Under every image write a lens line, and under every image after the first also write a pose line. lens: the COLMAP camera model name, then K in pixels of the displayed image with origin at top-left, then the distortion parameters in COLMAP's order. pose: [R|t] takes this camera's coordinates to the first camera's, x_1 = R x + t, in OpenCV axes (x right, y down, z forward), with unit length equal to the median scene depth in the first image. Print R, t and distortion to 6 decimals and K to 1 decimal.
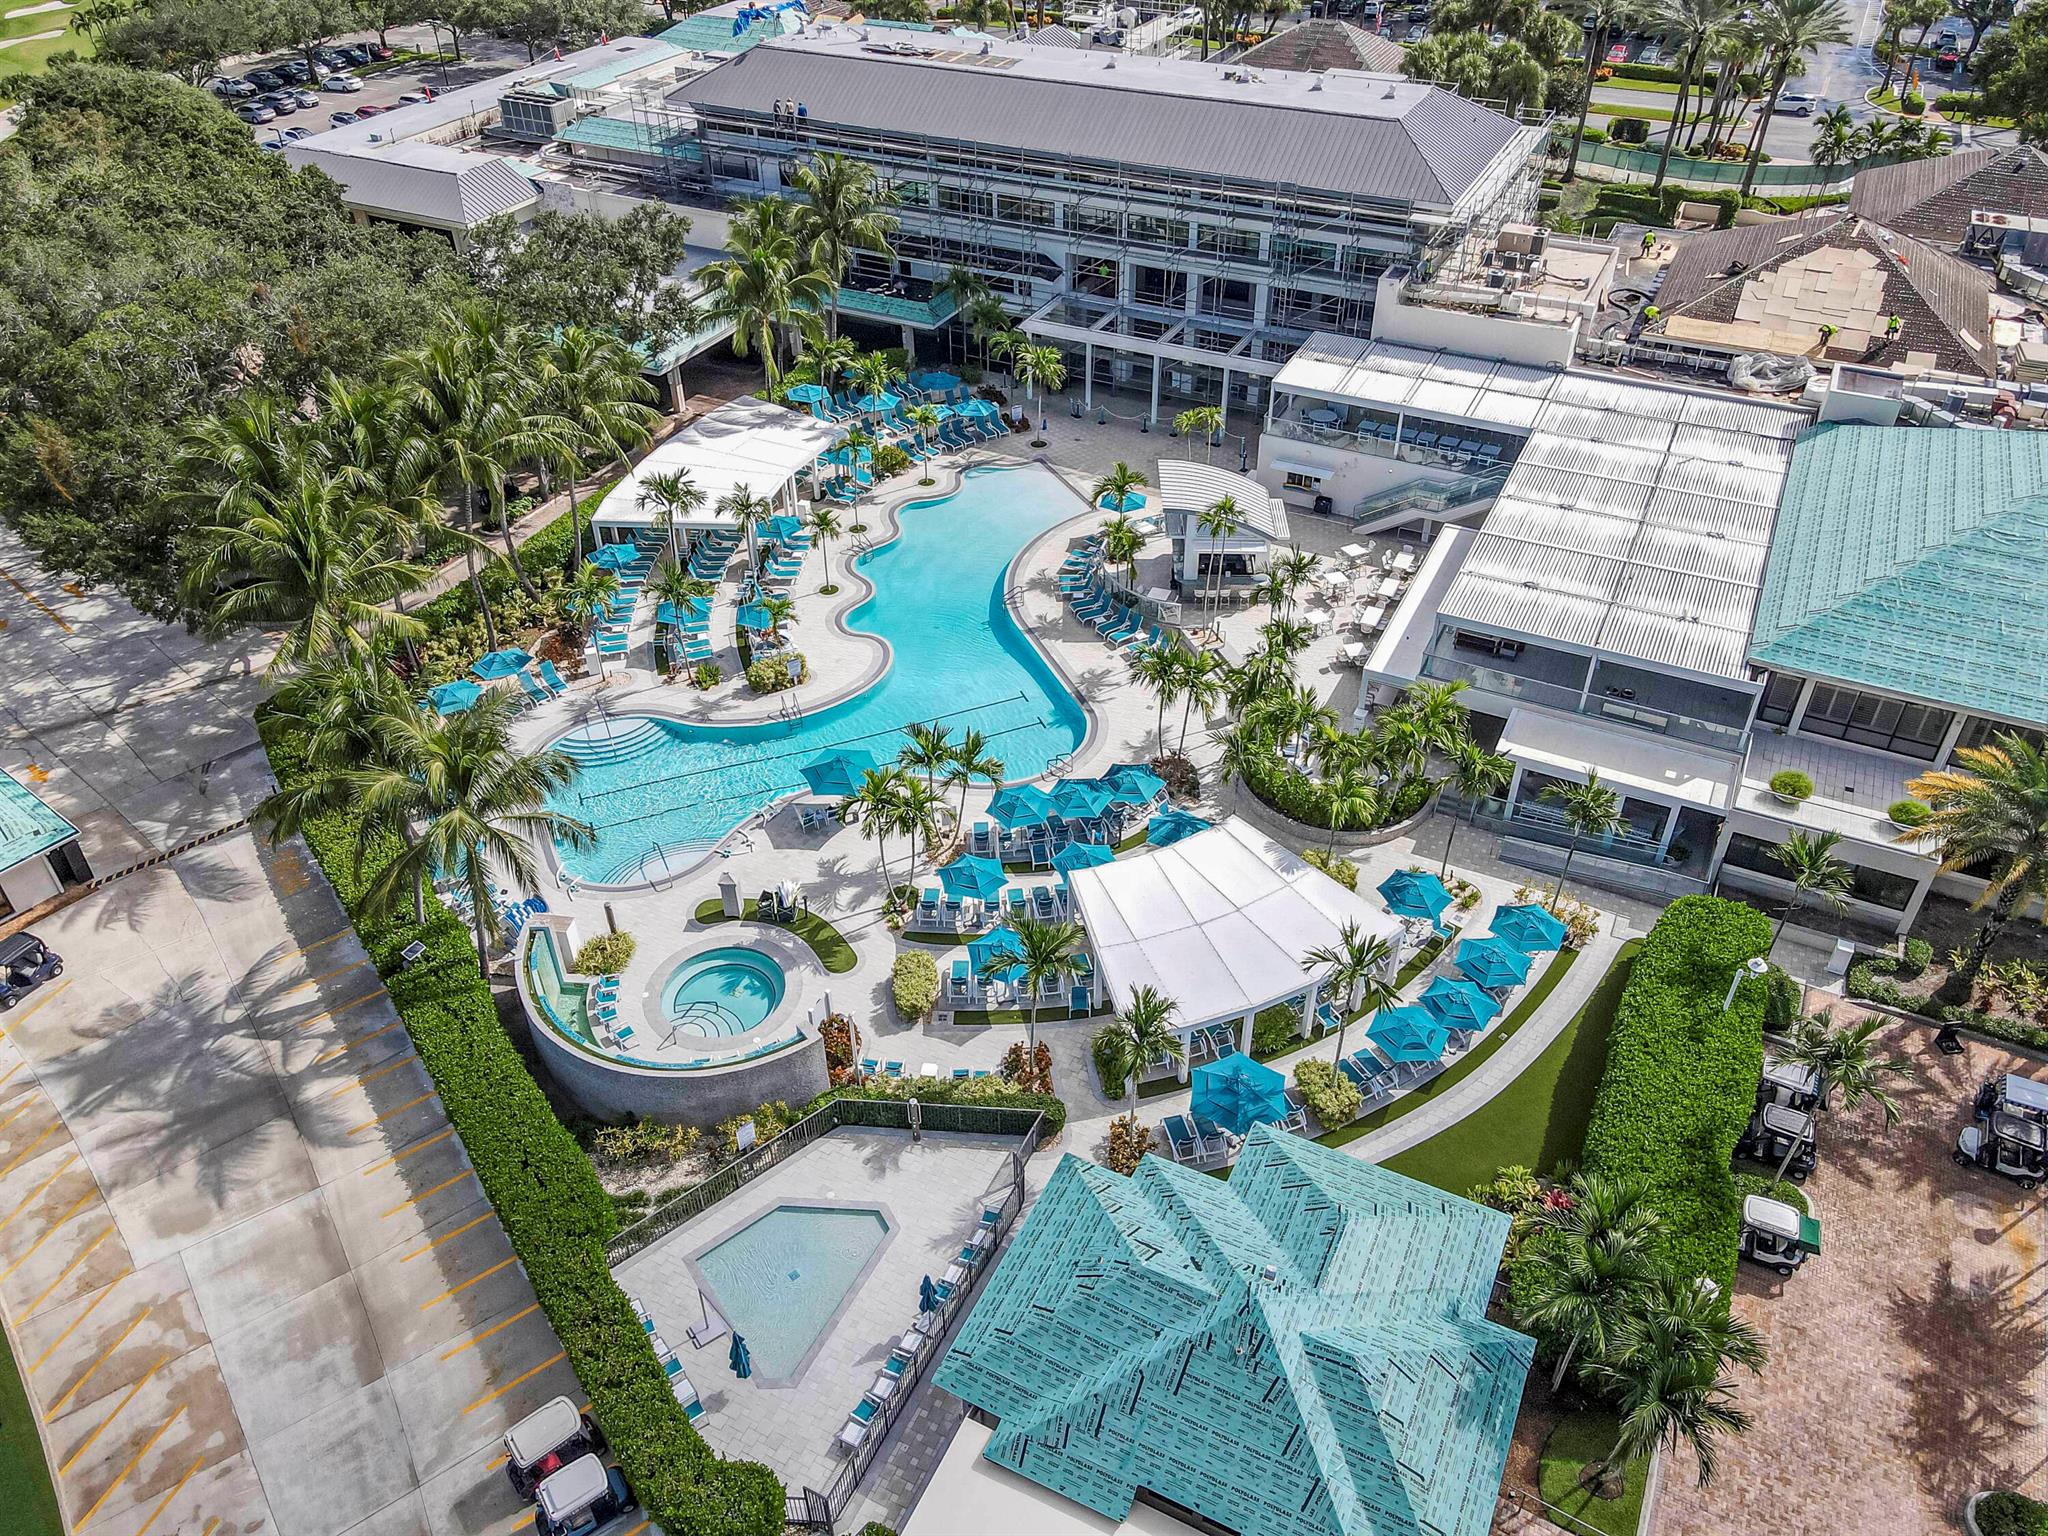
lens RADIAL K [[1474.7, 0, 1052.5], [0, 1474.7, 767.4], [0, 0, 1]] dist [0.070099, -0.063247]
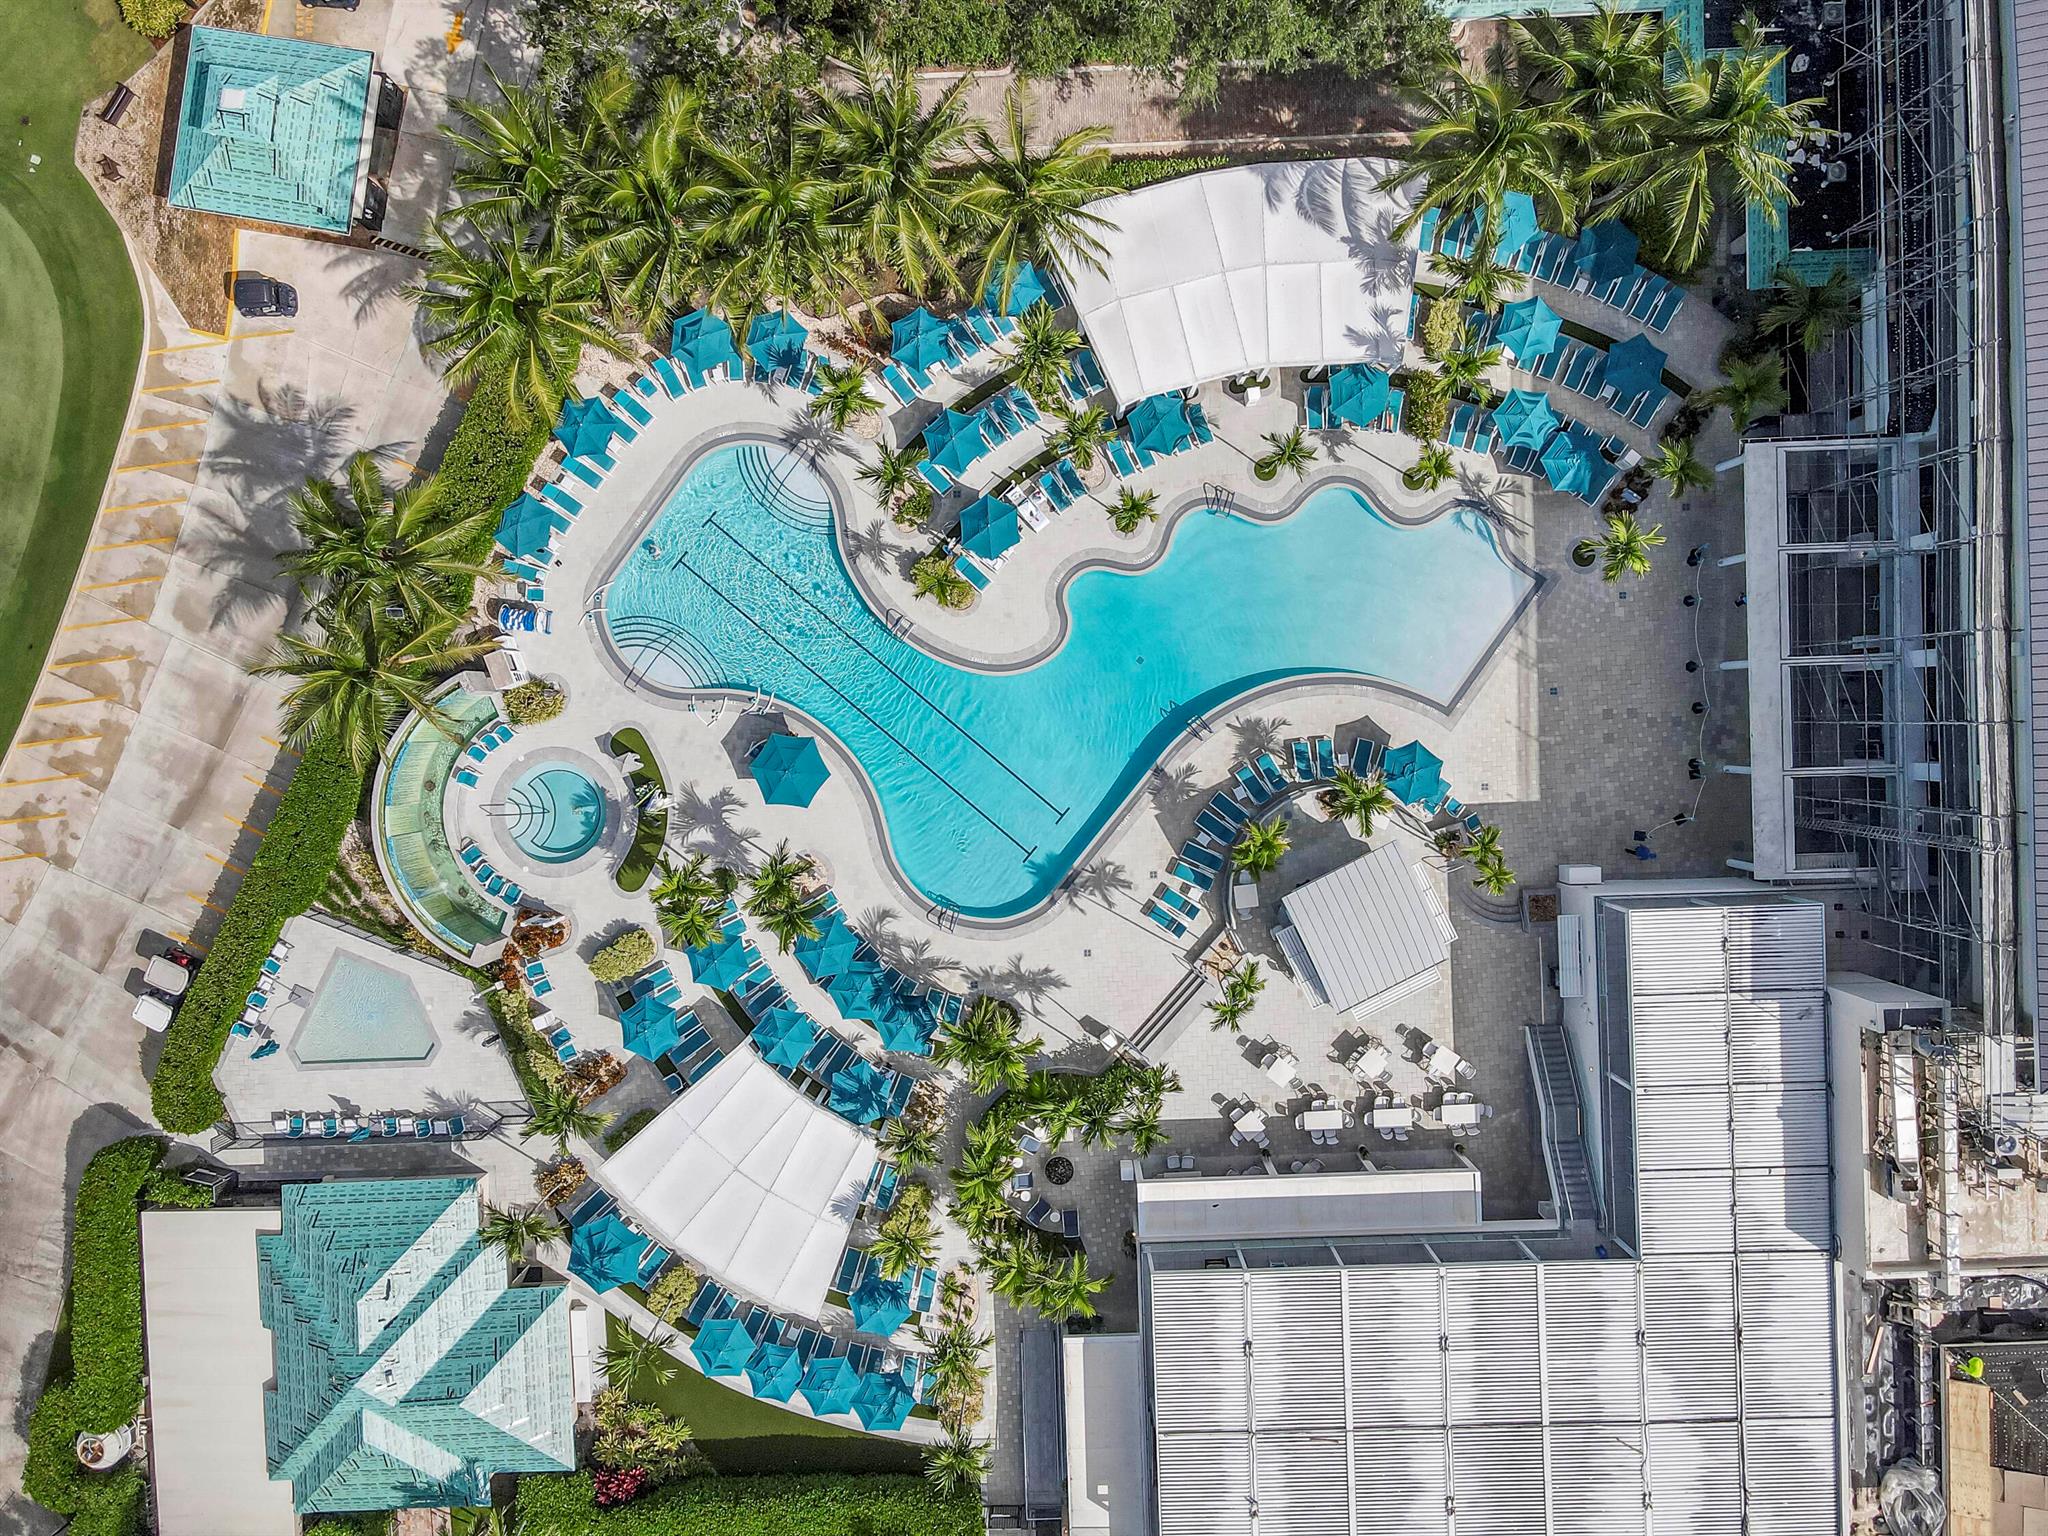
lens RADIAL K [[1474.7, 0, 1052.5], [0, 1474.7, 767.4], [0, 0, 1]] dist [0.070099, -0.063247]
pose [[0.467544, 0.883461, 0.029978, -0.081641], [-0.537765, 0.257352, 0.802857, -0.846169], [0.701578, -0.391492, 0.595418, 0.466924]]
